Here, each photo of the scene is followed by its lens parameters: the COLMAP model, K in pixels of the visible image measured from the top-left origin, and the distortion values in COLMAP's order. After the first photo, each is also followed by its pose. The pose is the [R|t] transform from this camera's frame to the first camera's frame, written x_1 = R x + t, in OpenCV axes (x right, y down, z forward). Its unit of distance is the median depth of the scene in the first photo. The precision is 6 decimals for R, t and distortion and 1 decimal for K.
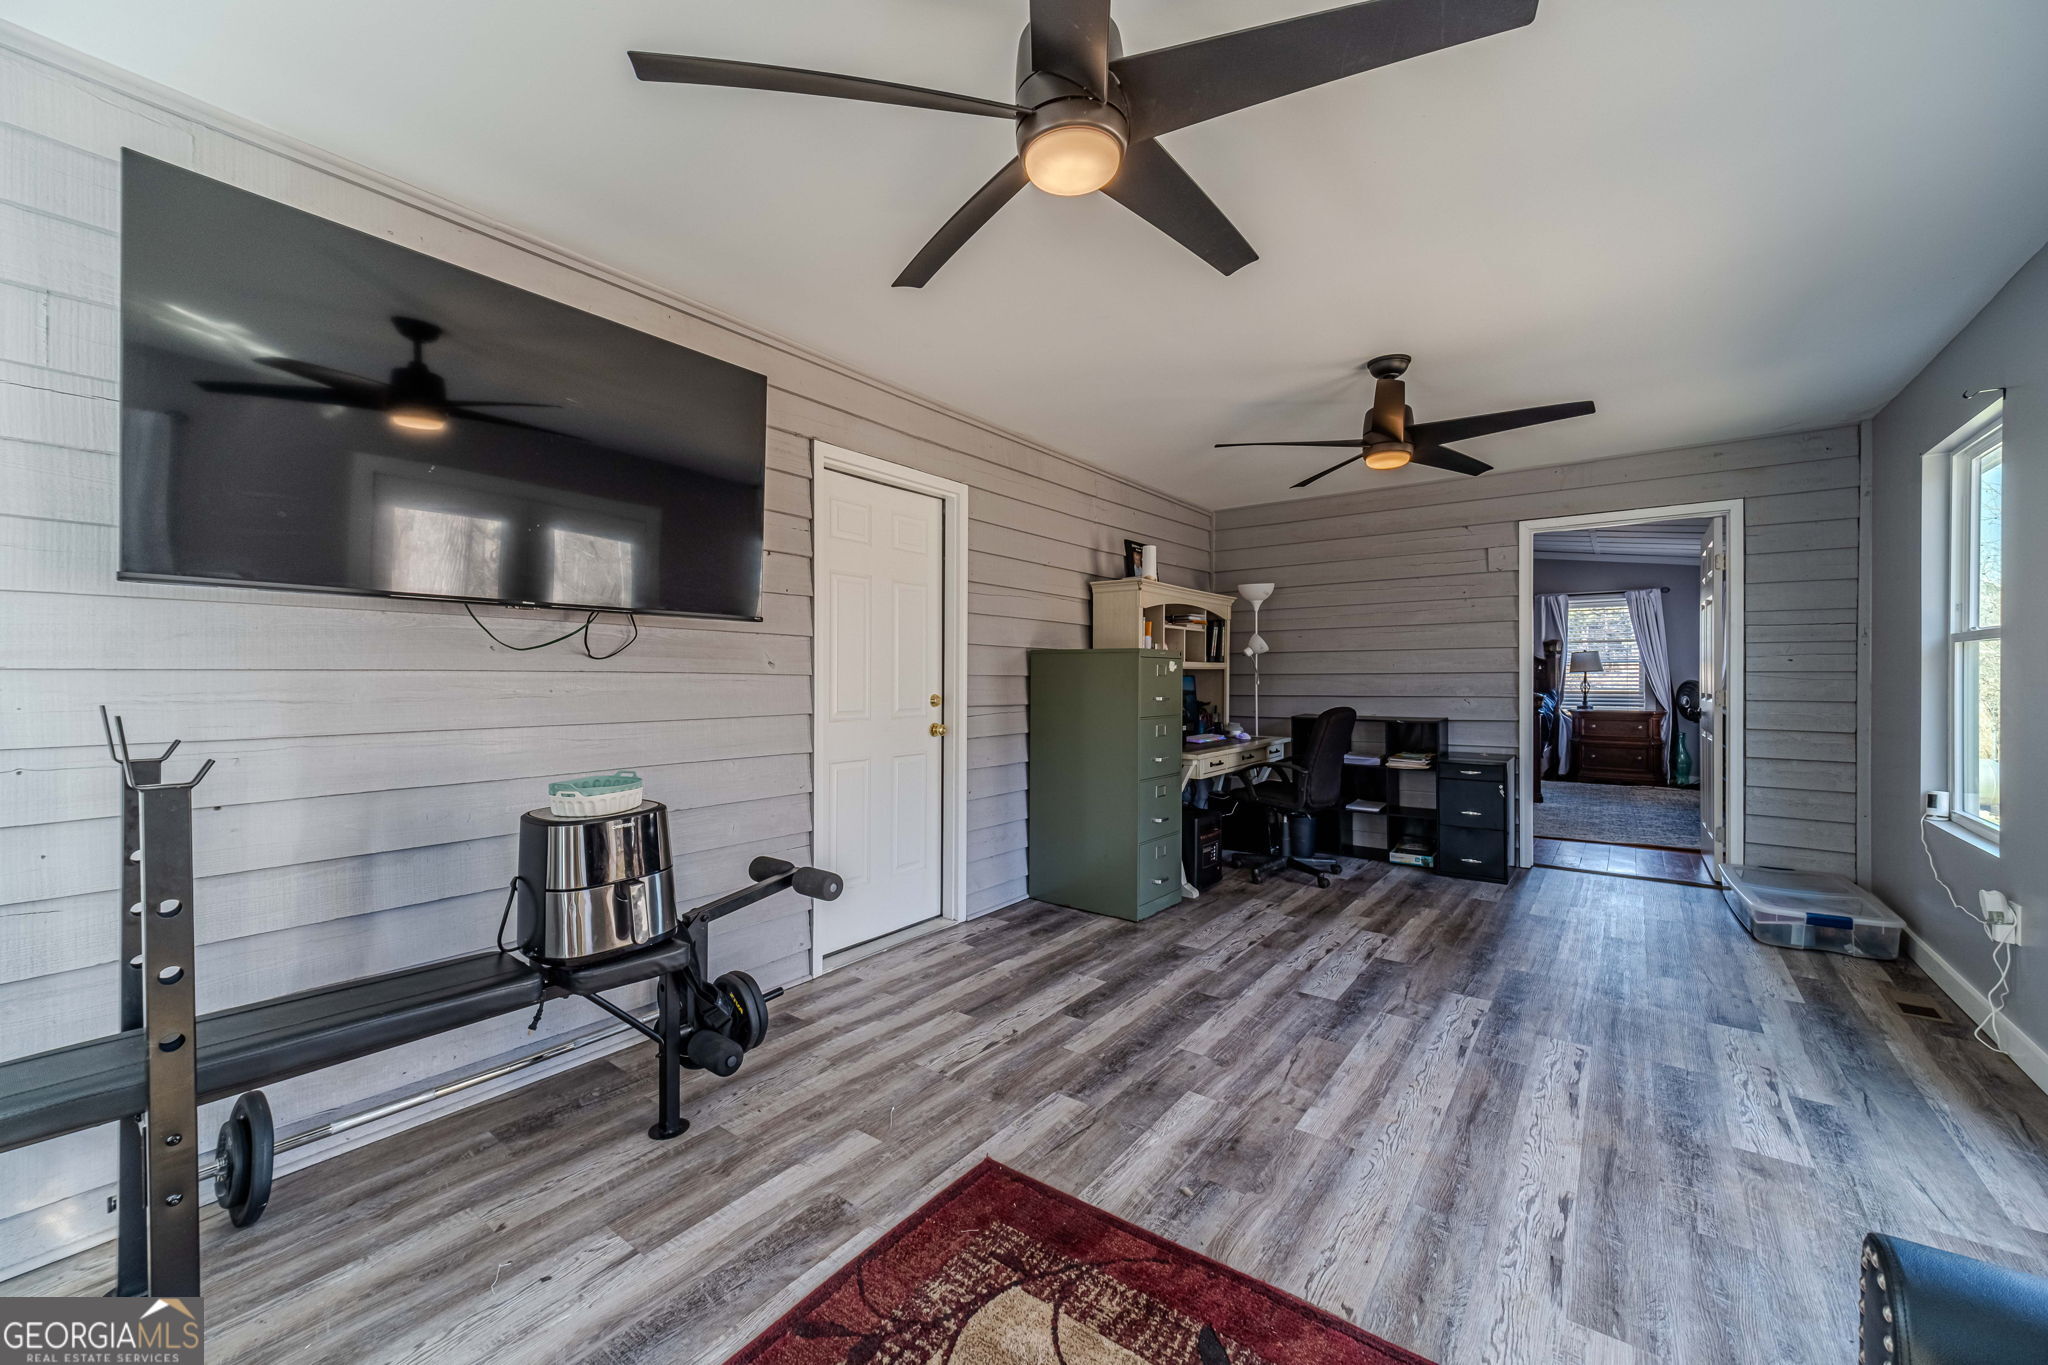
lens RADIAL K [[805.2, 0, 1025.4], [0, 805.2, 685.8], [0, 0, 1]] dist [0.001359, -0.000415]
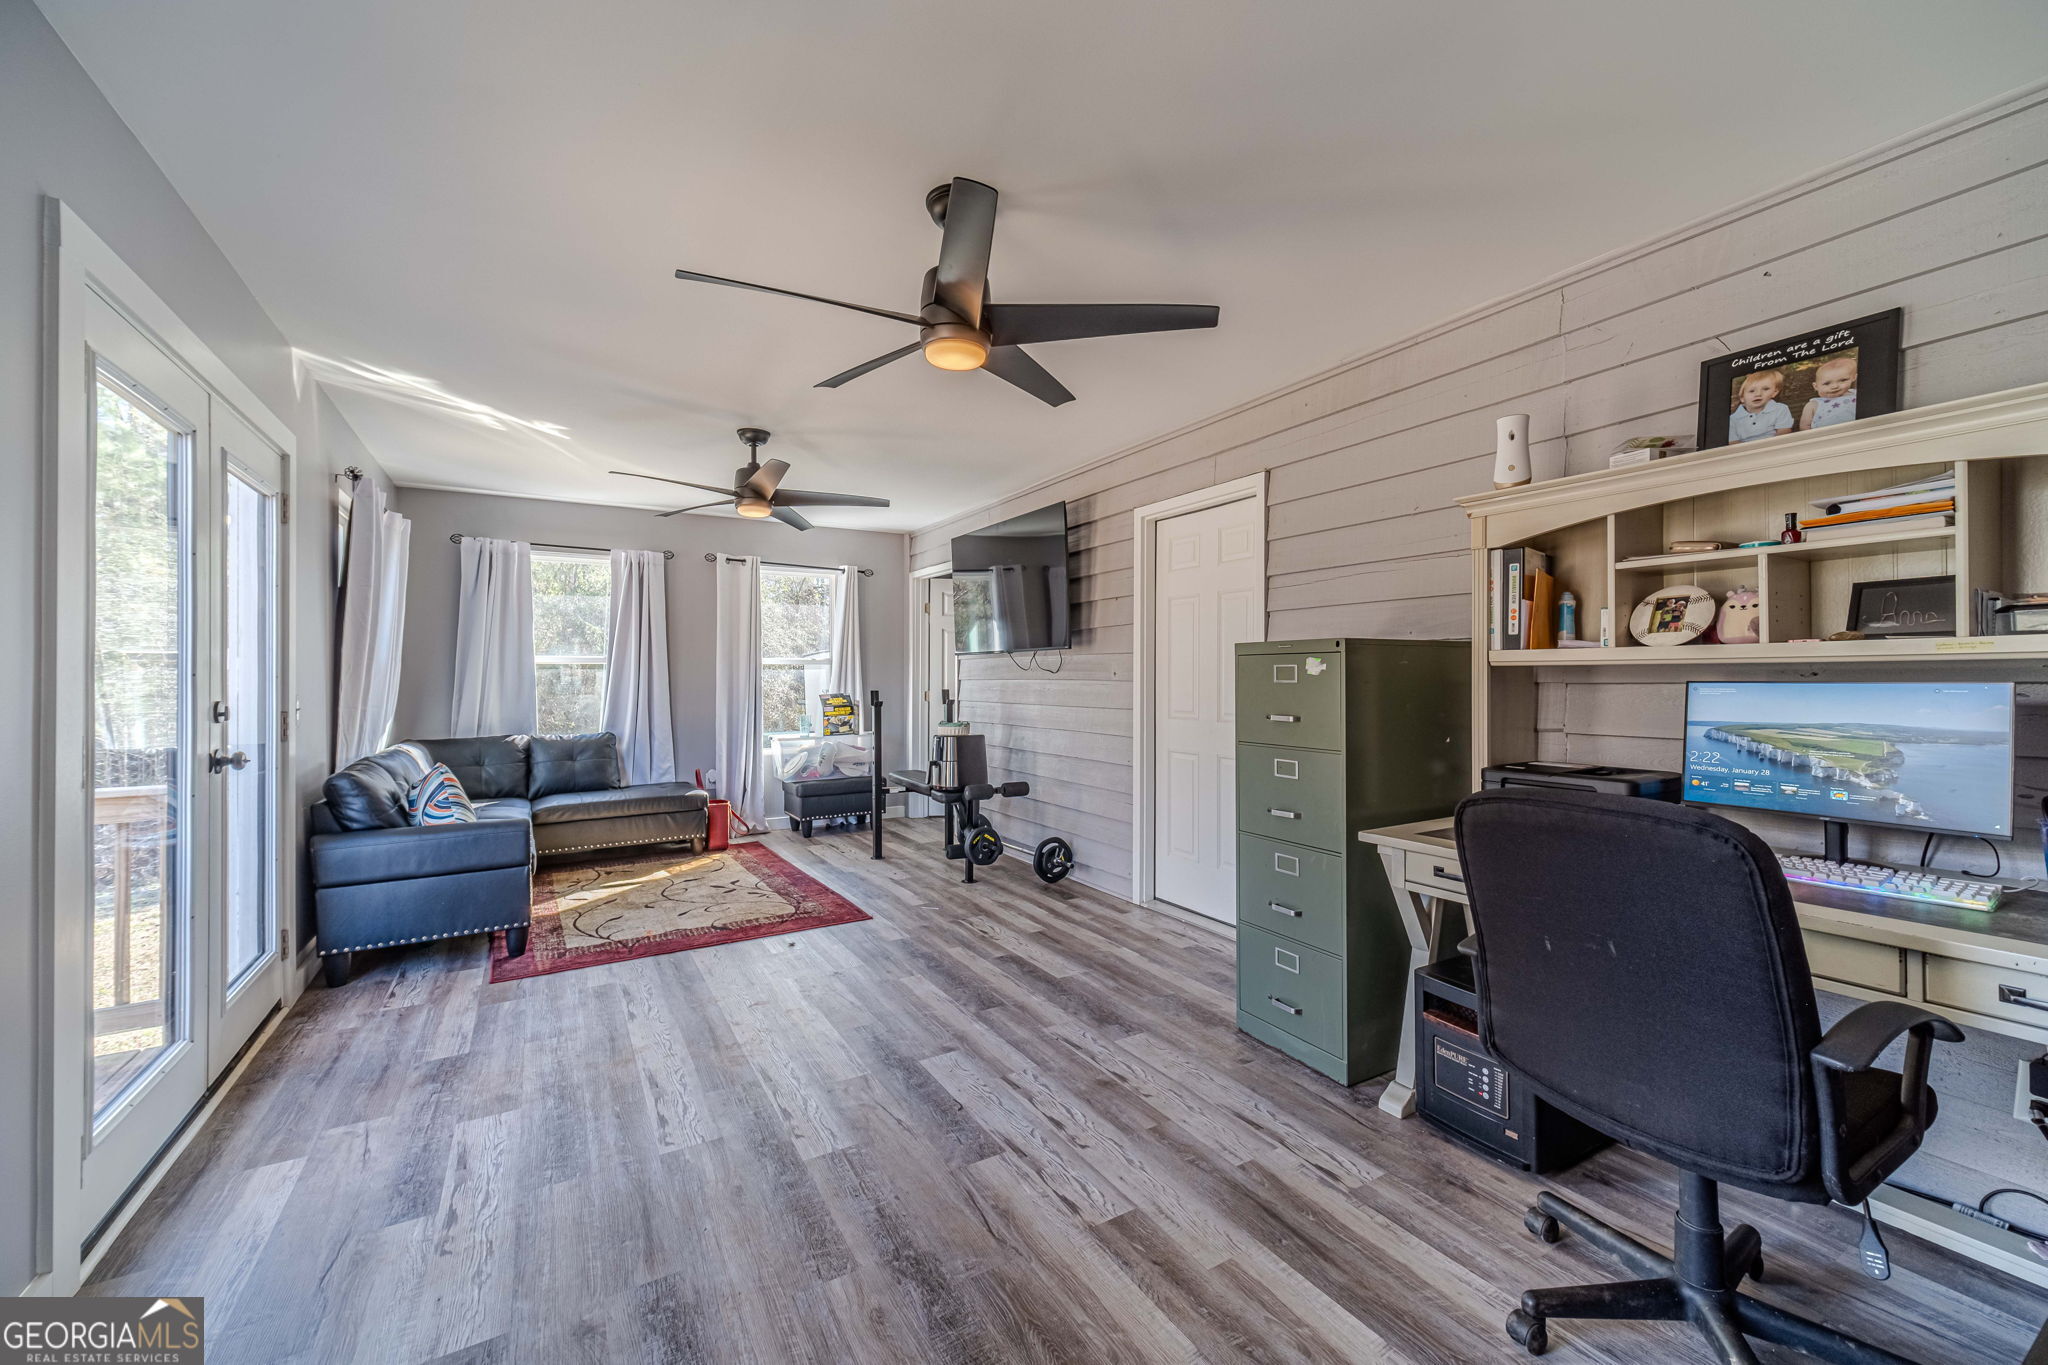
lens RADIAL K [[805.2, 0, 1022.1], [0, 805.2, 673.4], [0, 0, 1]] dist [0.001359, -0.000415]
pose [[-0.381433, -0.005713, -0.924379, 1.086620], [-0.012286, 0.999924, -0.001110, -0.022759], [0.924315, 0.010934, -0.381474, 1.358108]]
